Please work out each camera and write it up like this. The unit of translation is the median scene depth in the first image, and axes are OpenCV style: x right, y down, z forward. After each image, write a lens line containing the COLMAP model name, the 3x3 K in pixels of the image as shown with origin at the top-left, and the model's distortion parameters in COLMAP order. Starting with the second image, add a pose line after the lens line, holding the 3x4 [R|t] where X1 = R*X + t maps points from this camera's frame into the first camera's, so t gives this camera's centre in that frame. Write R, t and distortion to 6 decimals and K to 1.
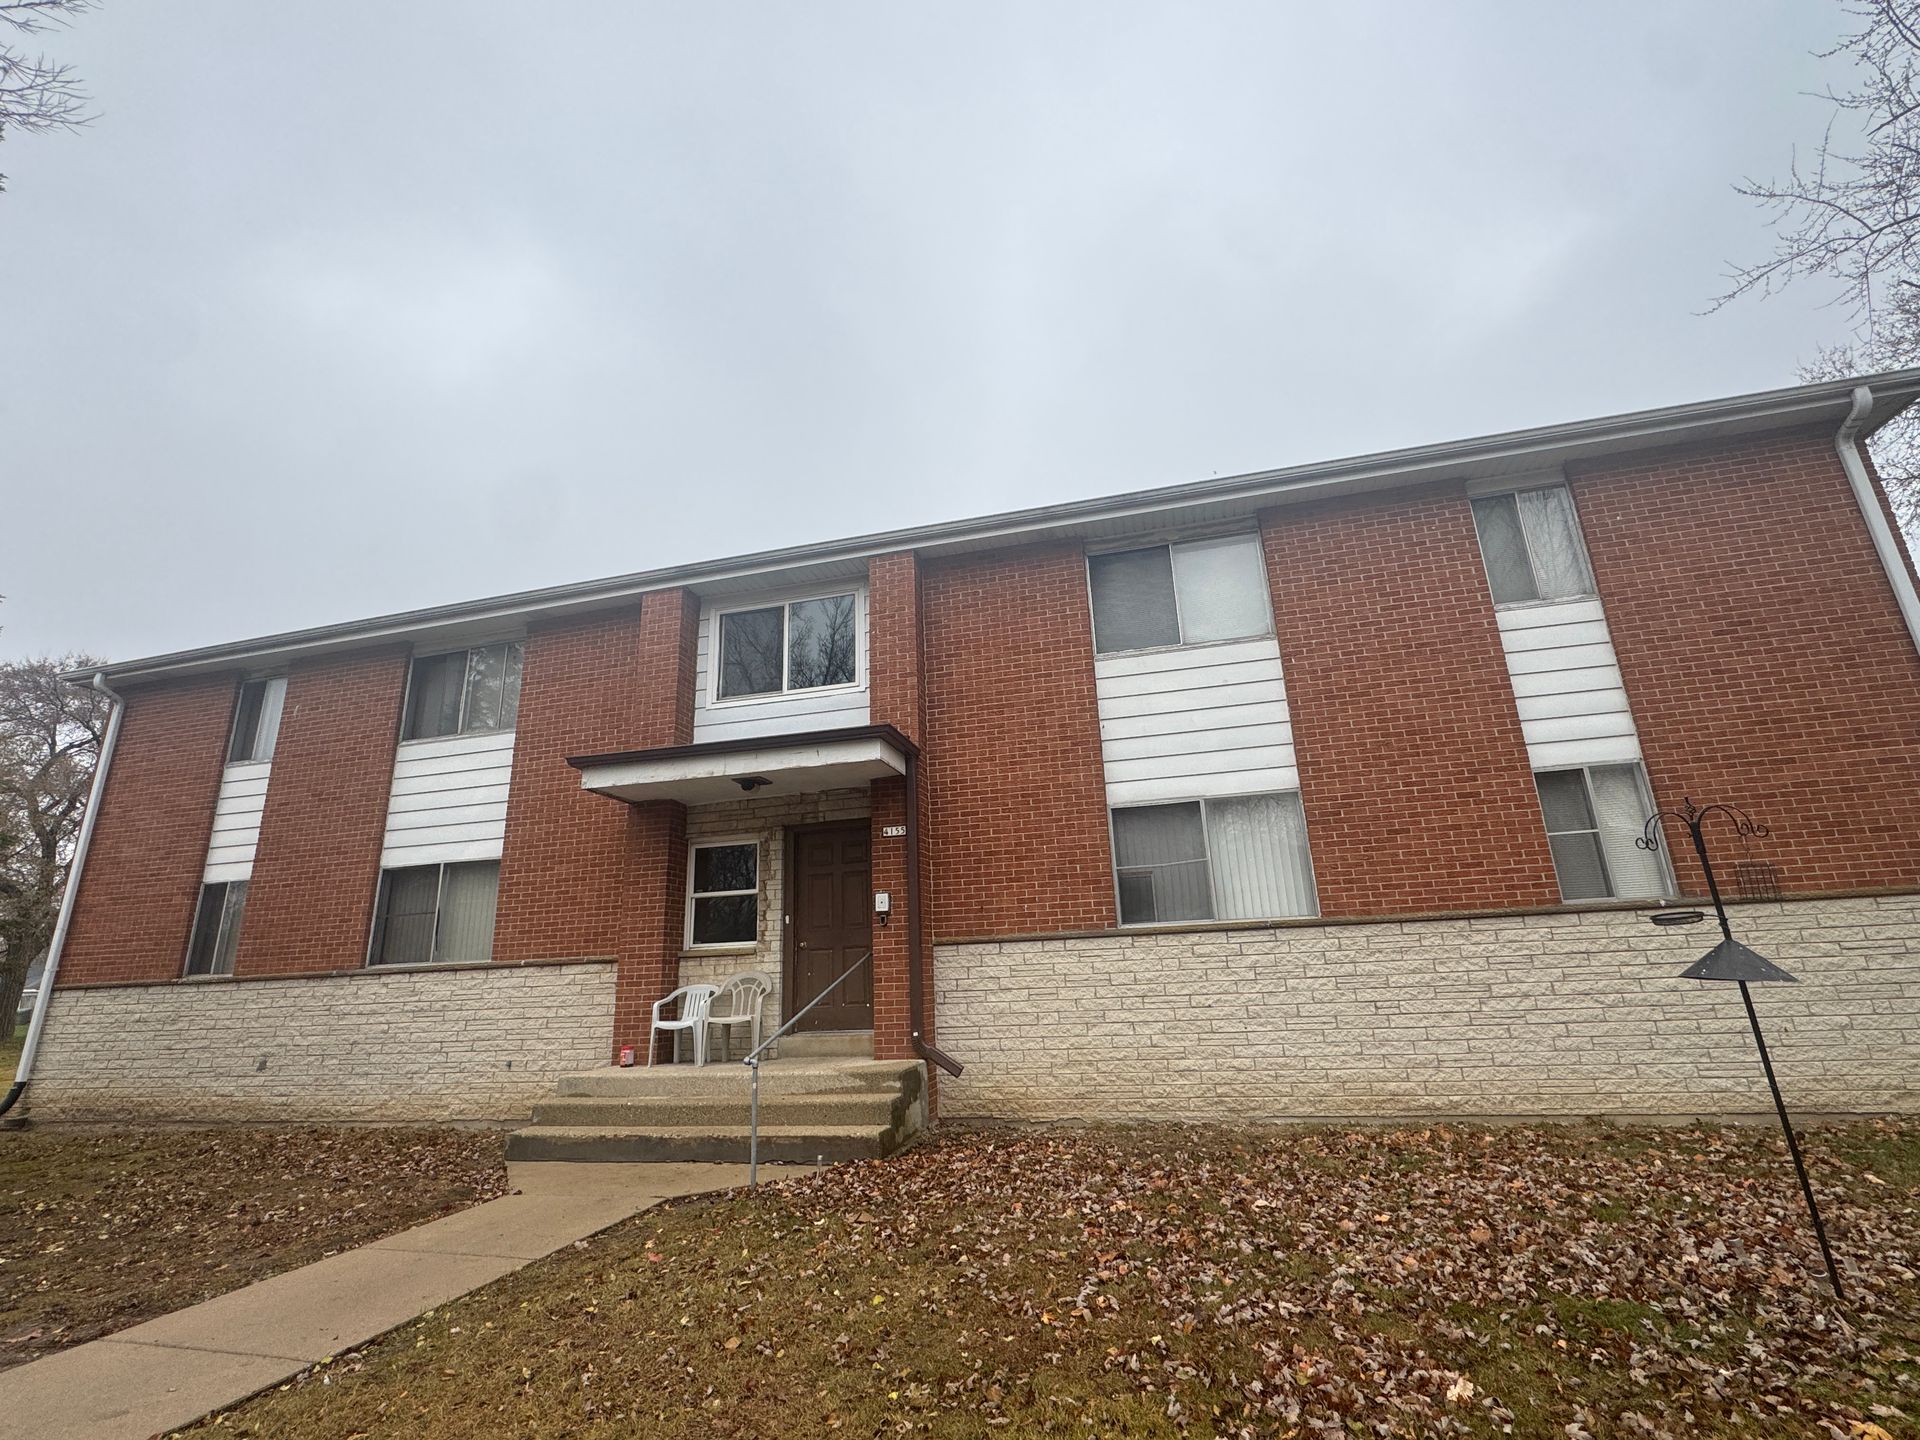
lens RADIAL K [[878.9, 0, 960.0], [0, 878.9, 720.0], [0, 0, 1]] dist [0.000346, 0.000101]
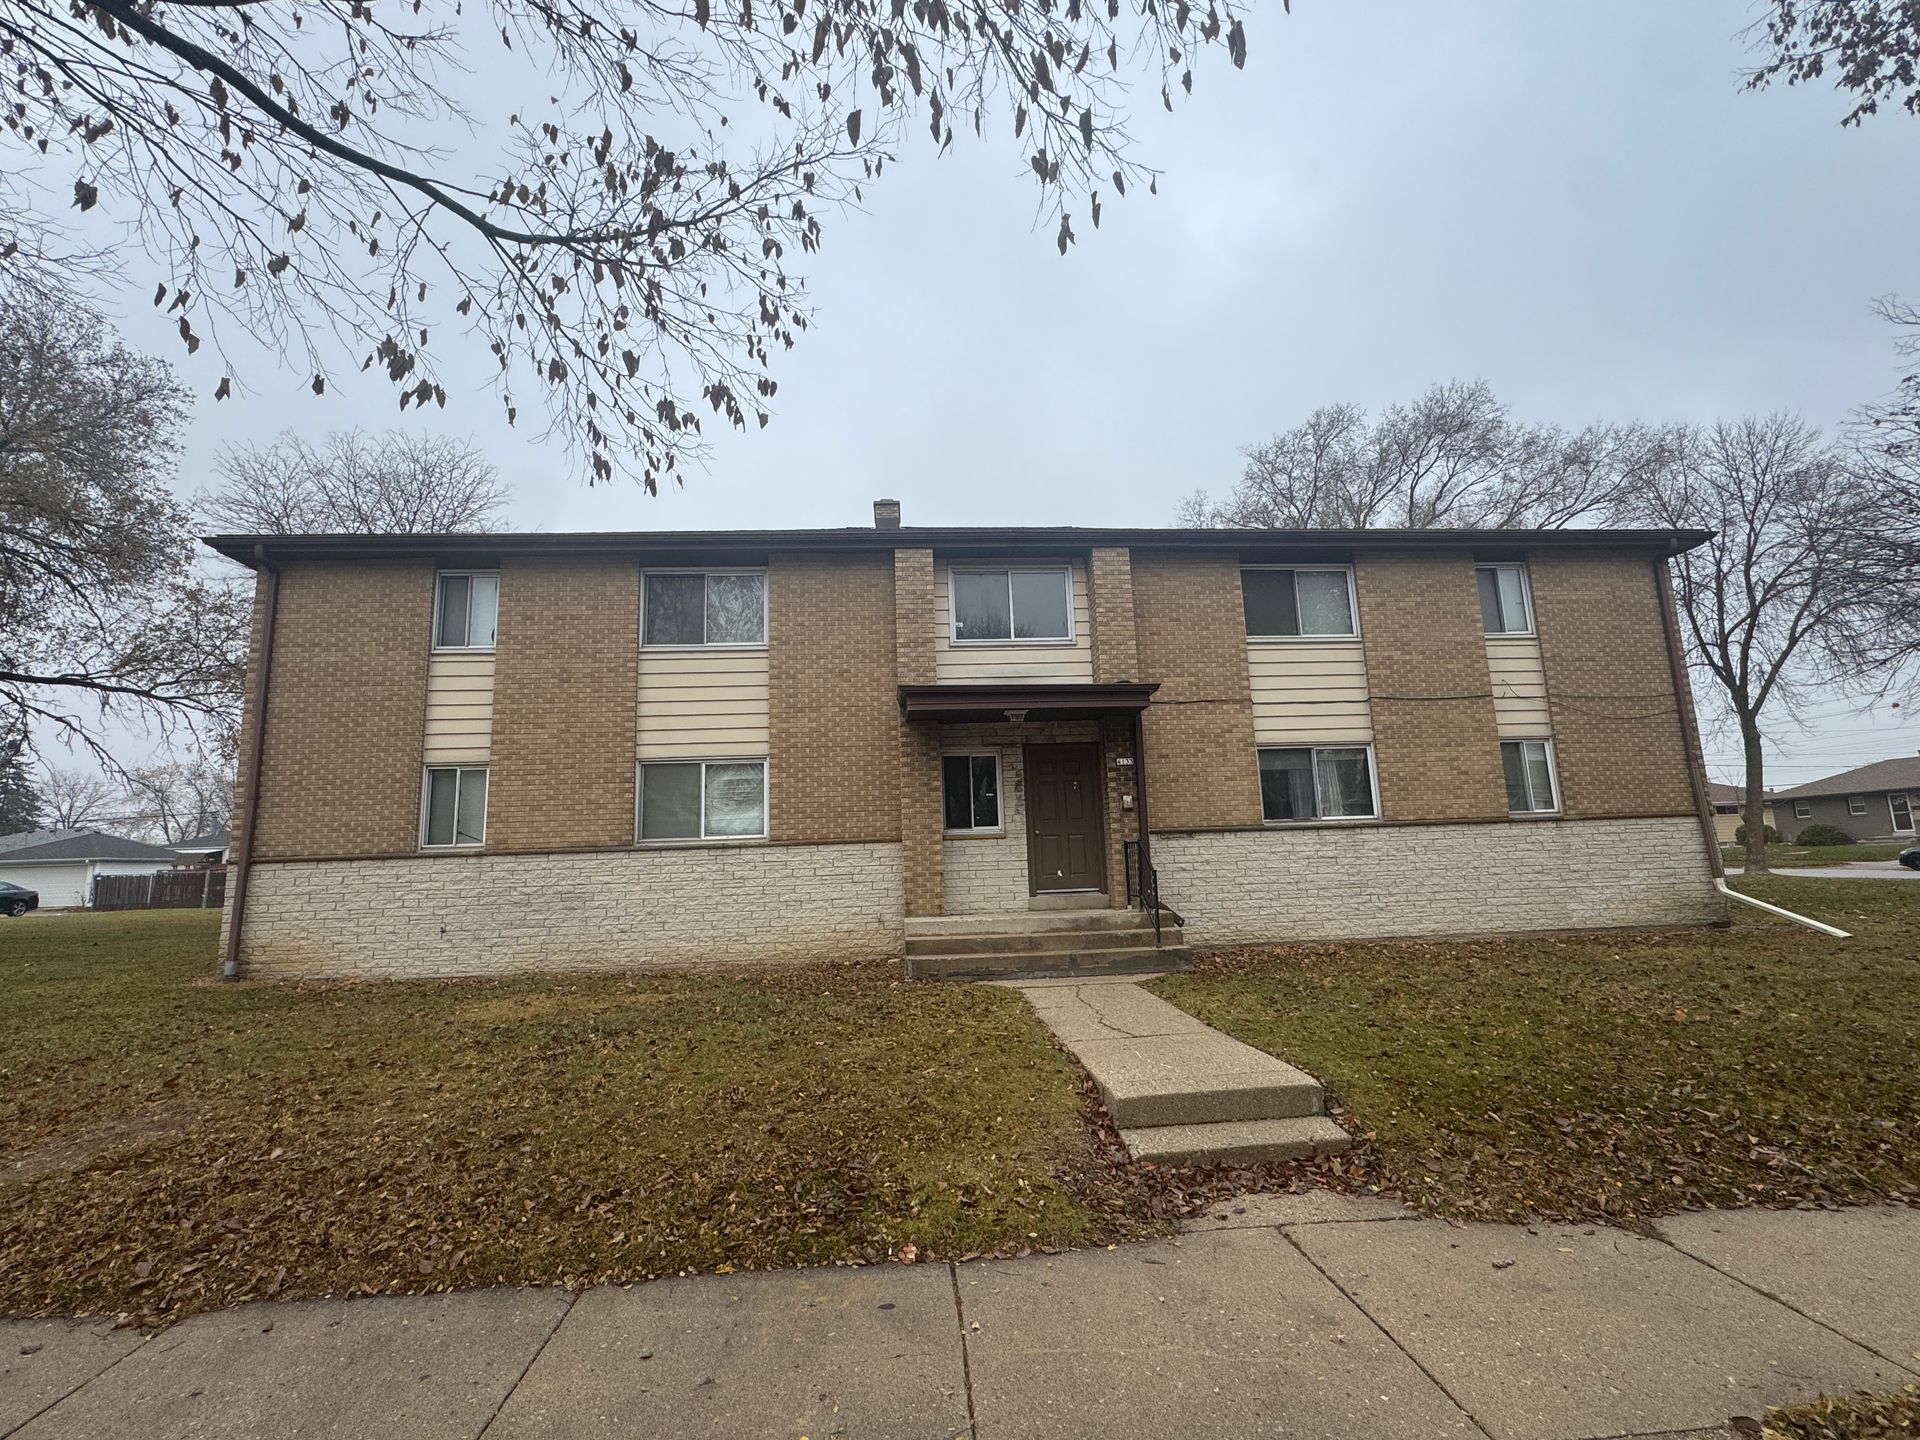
lens RADIAL K [[878.9, 0, 960.0], [0, 878.9, 720.0], [0, 0, 1]] dist [0.000346, 0.000101]
pose [[0.956542, 0.056762, 0.286018, -0.598055], [-0.086522, 0.991946, 0.092501, -0.024700], [-0.278464, -0.113228, 0.953749, -0.202089]]
